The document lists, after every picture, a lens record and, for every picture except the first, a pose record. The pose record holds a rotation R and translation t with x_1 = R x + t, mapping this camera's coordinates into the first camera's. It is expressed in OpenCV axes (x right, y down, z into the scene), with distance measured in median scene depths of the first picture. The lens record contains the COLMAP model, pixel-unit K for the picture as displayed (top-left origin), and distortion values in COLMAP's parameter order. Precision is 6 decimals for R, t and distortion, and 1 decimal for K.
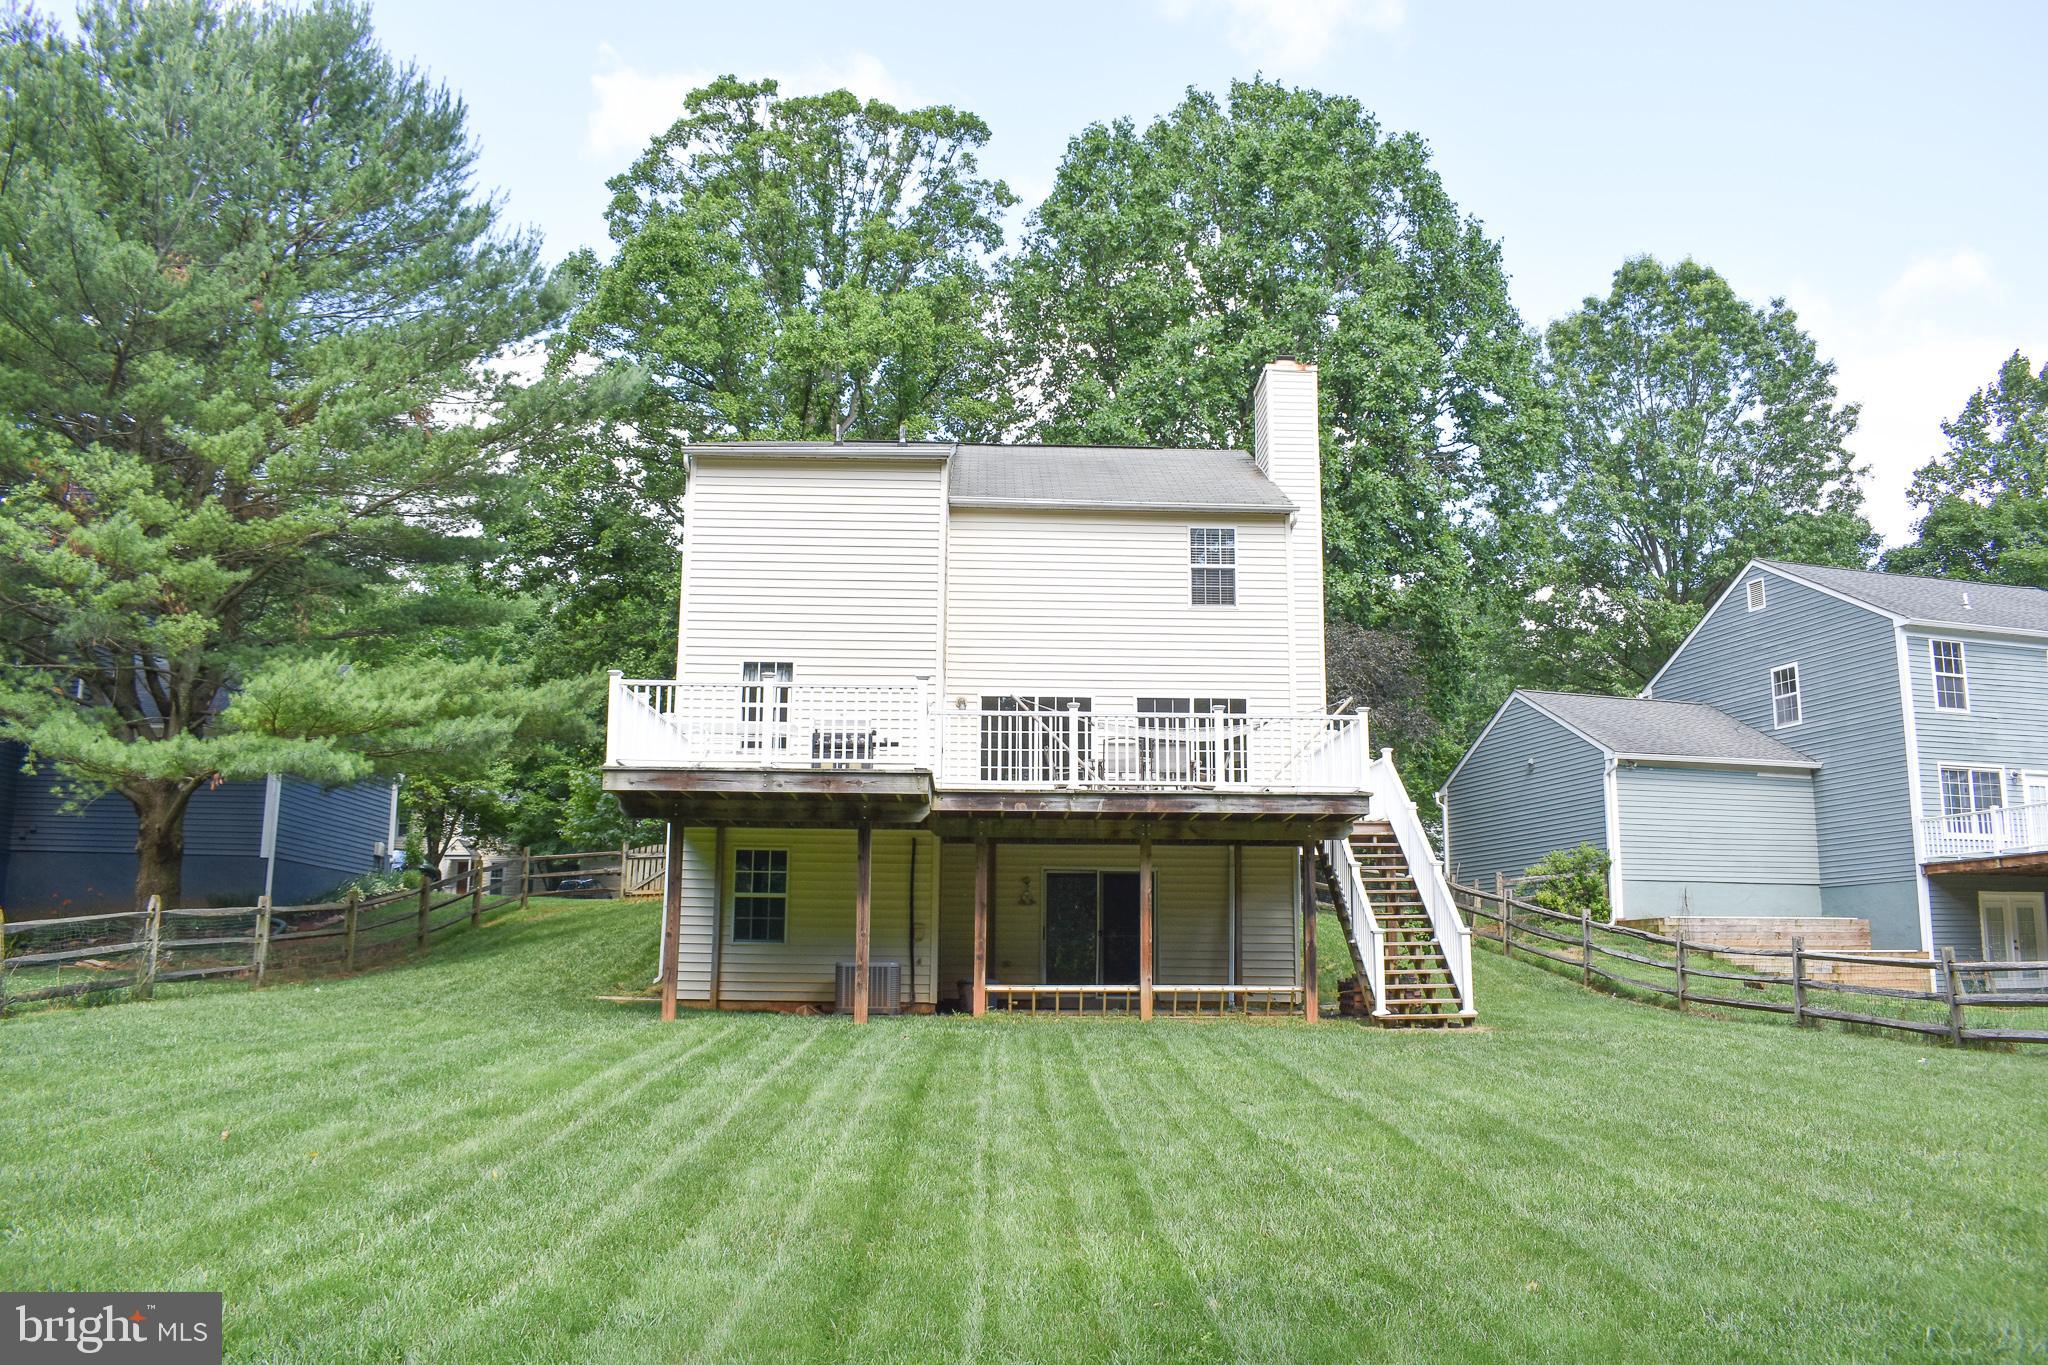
lens RADIAL K [[1595.2, 0, 1024.0], [0, 1595.2, 682.5], [0, 0, 1]] dist [-0.051807, -0.000417]
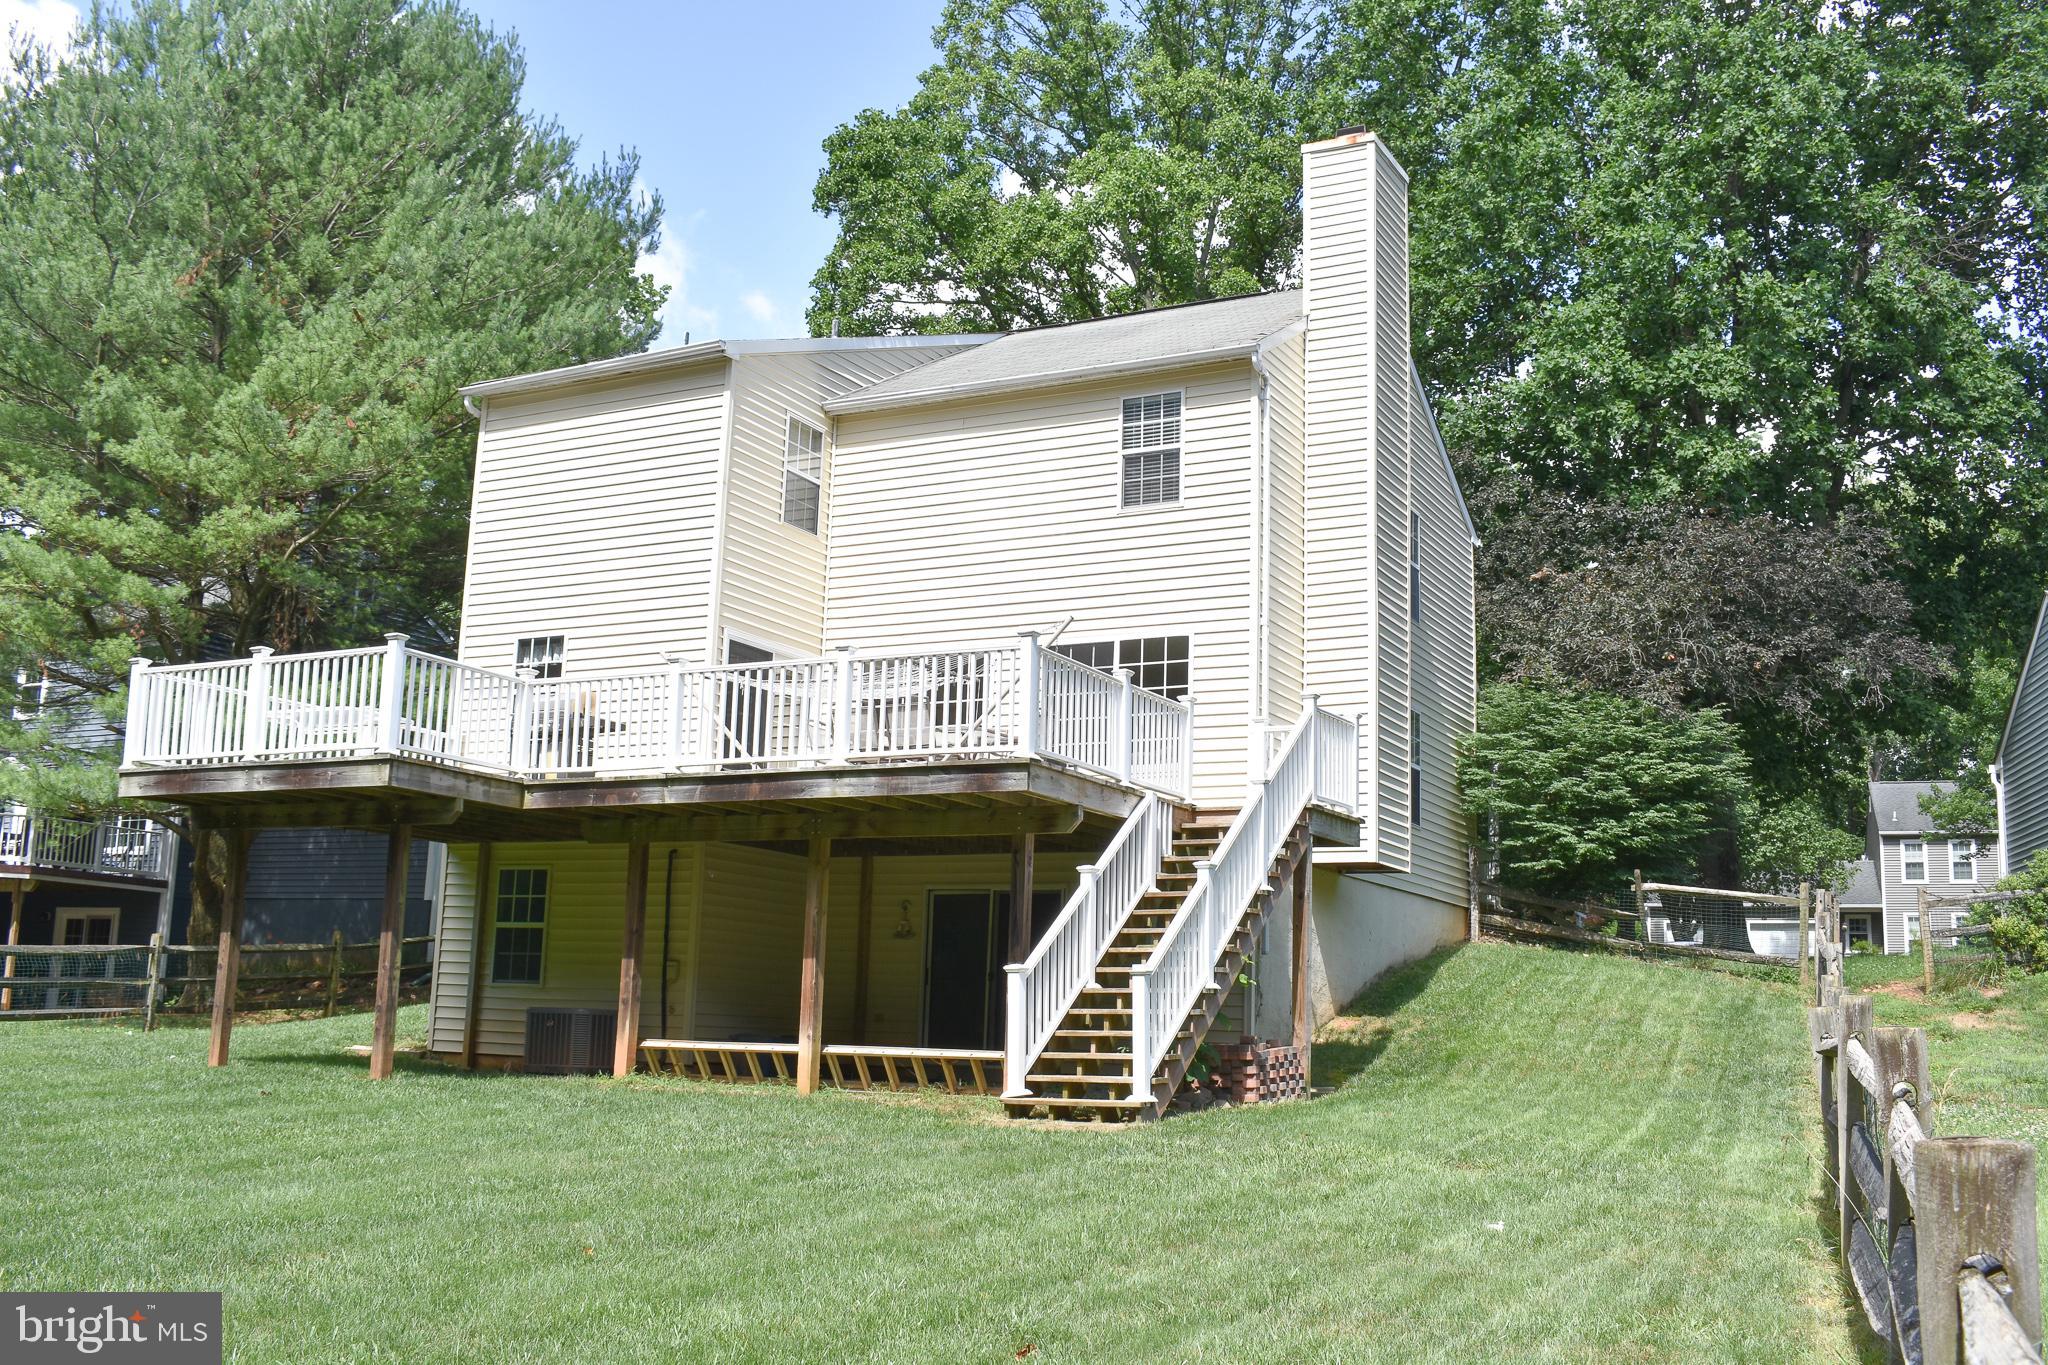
lens RADIAL K [[1961.6, 0, 1026.5], [0, 1961.6, 656.1], [0, 0, 1]] dist [-0.010531, -0.013880]
pose [[0.861393, -0.077231, -0.502033, 0.562994], [0.066676, 0.997013, -0.038972, 0.052977], [0.503543, 0.000097, 0.863970, 0.267873]]
